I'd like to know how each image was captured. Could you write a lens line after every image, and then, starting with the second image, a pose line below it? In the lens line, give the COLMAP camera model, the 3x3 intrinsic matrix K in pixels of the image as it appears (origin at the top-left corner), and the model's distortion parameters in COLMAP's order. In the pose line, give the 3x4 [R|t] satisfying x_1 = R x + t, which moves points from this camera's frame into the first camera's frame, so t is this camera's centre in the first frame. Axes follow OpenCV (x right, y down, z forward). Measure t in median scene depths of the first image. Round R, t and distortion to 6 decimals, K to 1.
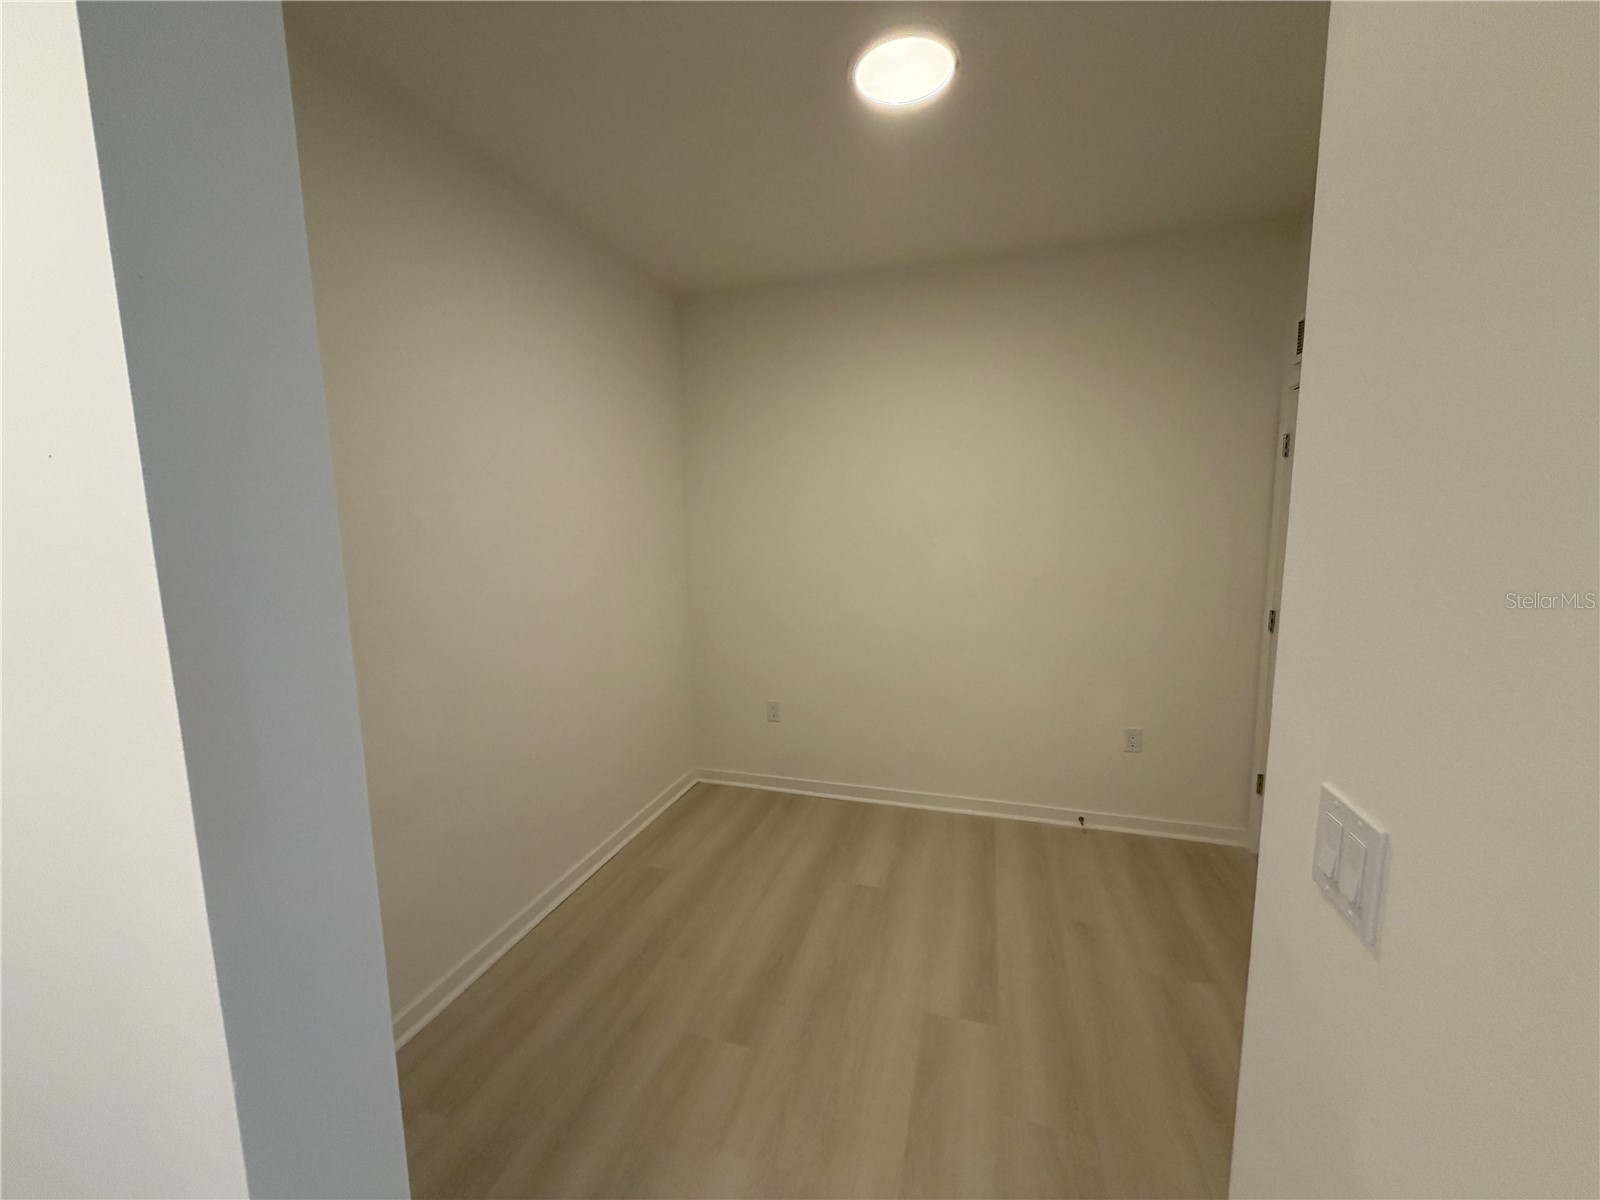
lens RADIAL K [[634.6, 0, 800.0], [0, 634.6, 600.0], [0, 0, 1]] dist [0.000843, 0.000009]
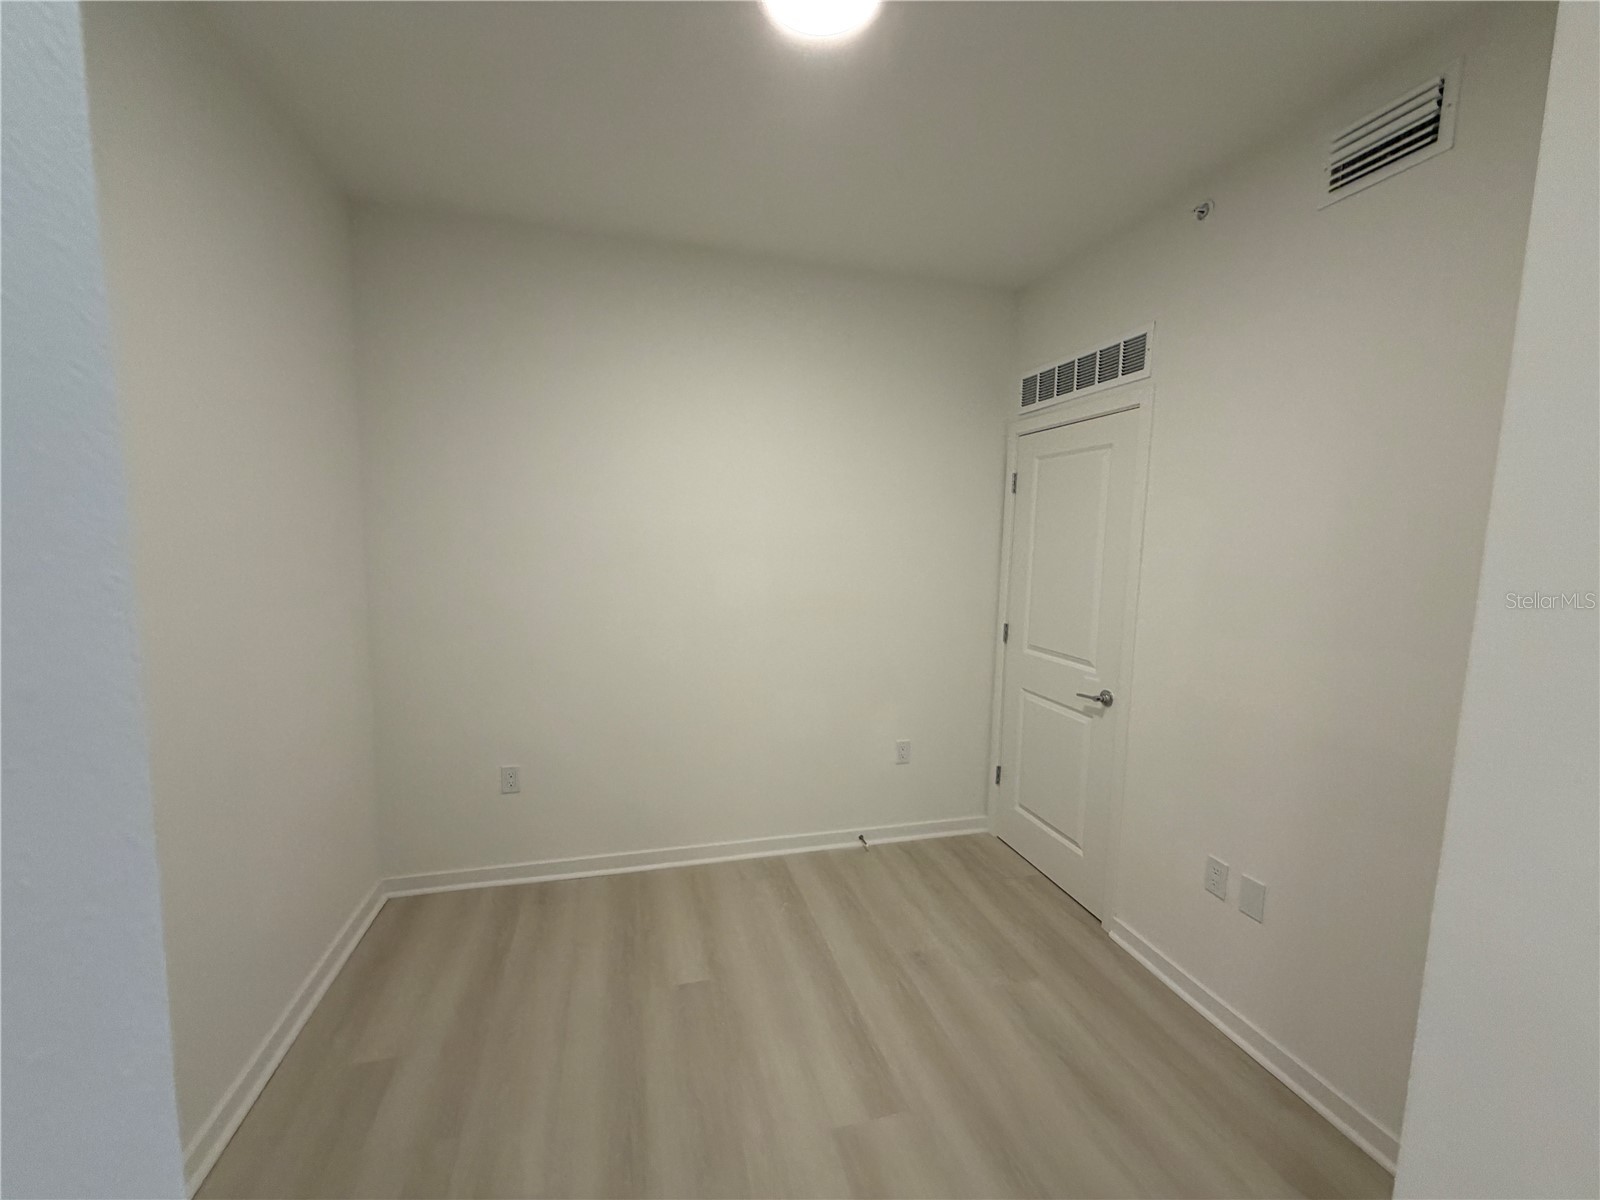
lens RADIAL K [[623.8, 0, 800.0], [0, 623.8, 600.0], [0, 0, 1]] dist [-0.018387, -0.000111]
pose [[0.840674, -0.017883, 0.541246, -0.171174], [0.029257, 0.999495, -0.012419, -0.023309], [-0.540751, 0.026276, 0.840772, 0.216170]]
